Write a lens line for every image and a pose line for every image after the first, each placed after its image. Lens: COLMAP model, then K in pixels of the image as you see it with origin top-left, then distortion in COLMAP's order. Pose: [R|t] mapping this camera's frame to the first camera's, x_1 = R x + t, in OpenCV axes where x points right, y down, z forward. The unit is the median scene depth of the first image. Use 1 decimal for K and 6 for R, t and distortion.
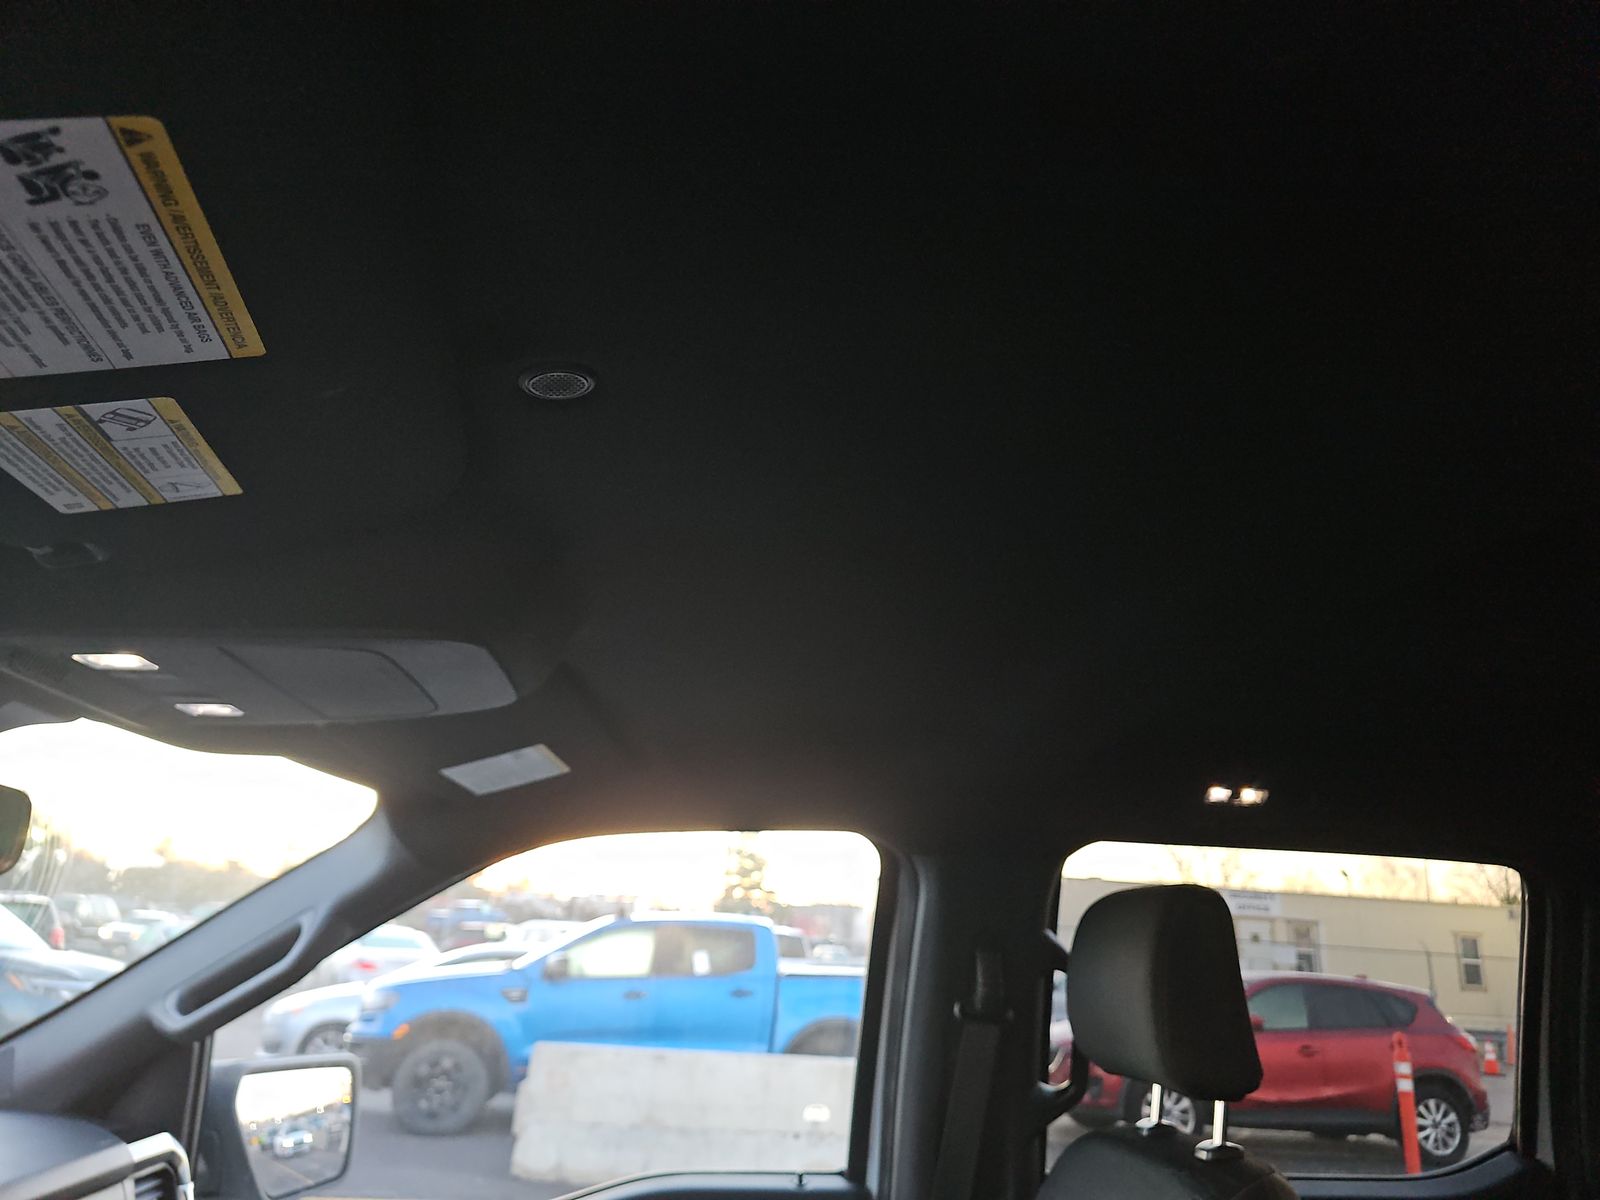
lens RADIAL K [[1062.1, 0, 813.6], [0, 1062.1, 604.8], [0, 0, 1]] dist [0.044326, -0.003542]
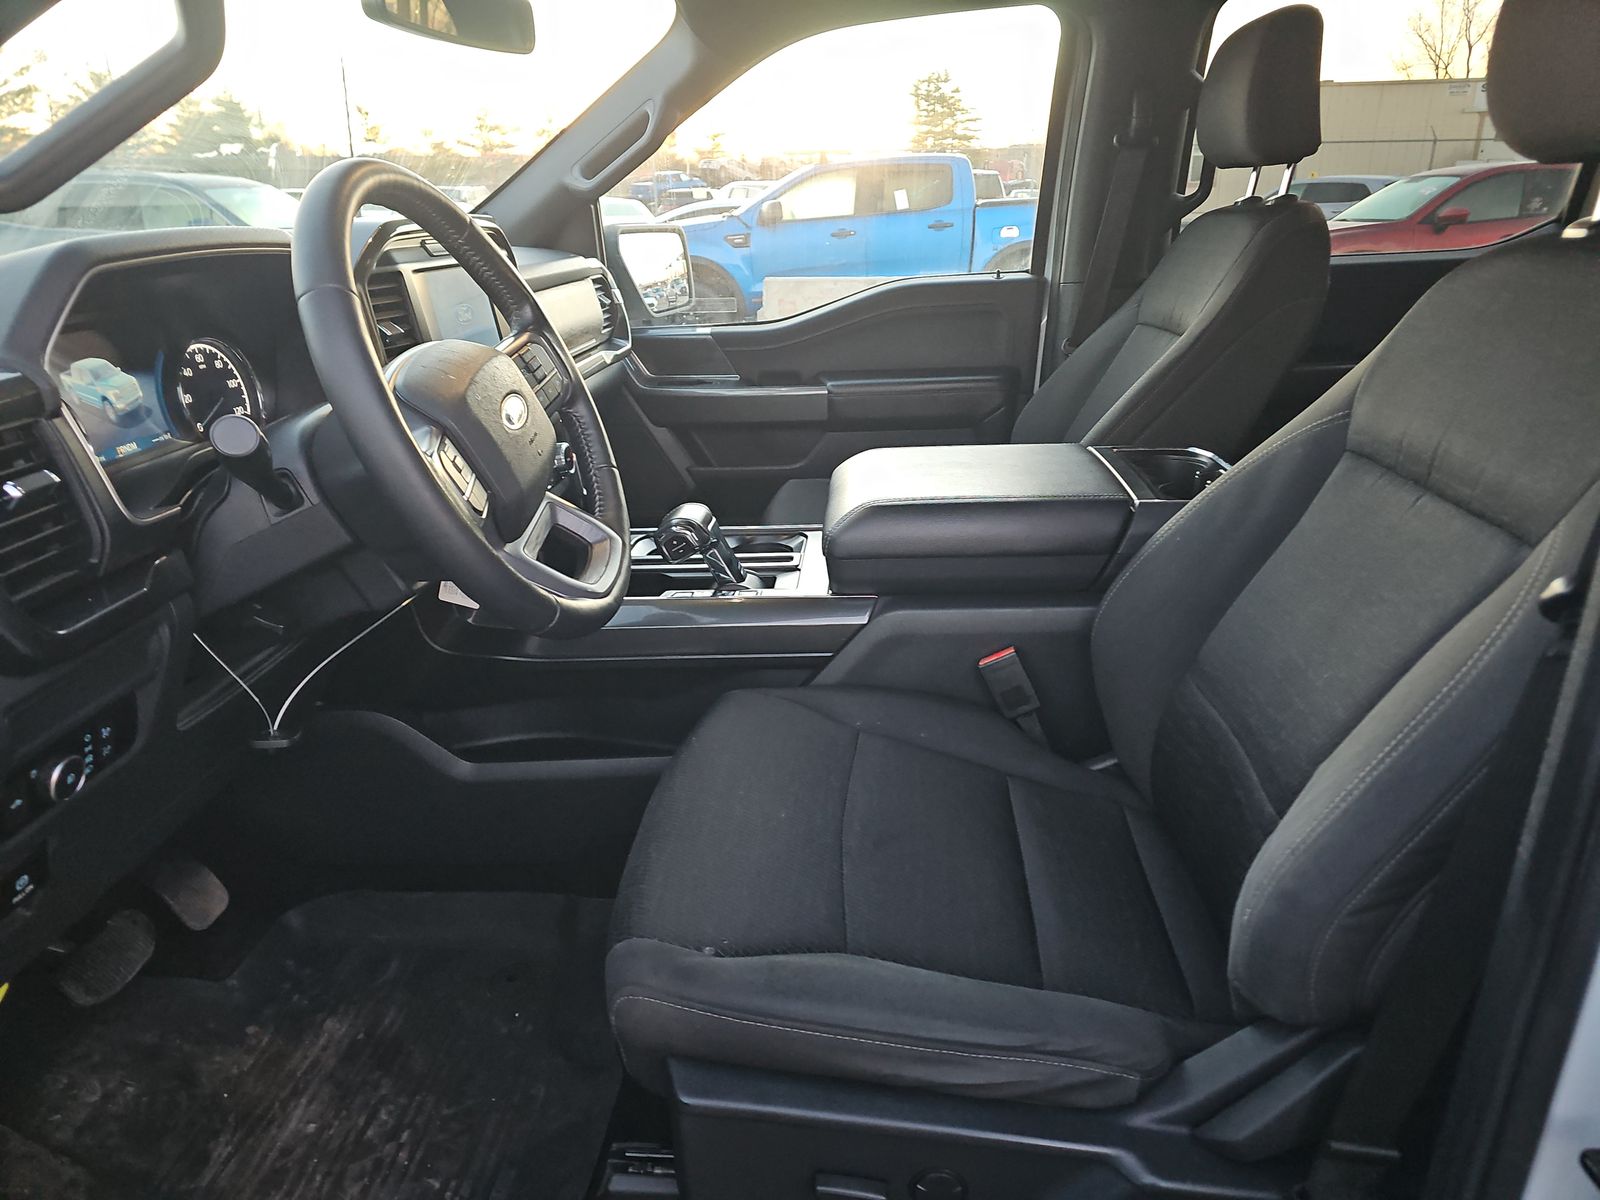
lens RADIAL K [[1062.1, 0, 813.6], [0, 1062.1, 604.8], [0, 0, 1]] dist [0.044326, -0.003542]
pose [[0.983062, -0.007359, -0.183124, 0.003638], [0.119128, 0.784973, 0.607968, -0.028020], [0.139273, -0.619486, 0.772554, -0.430842]]
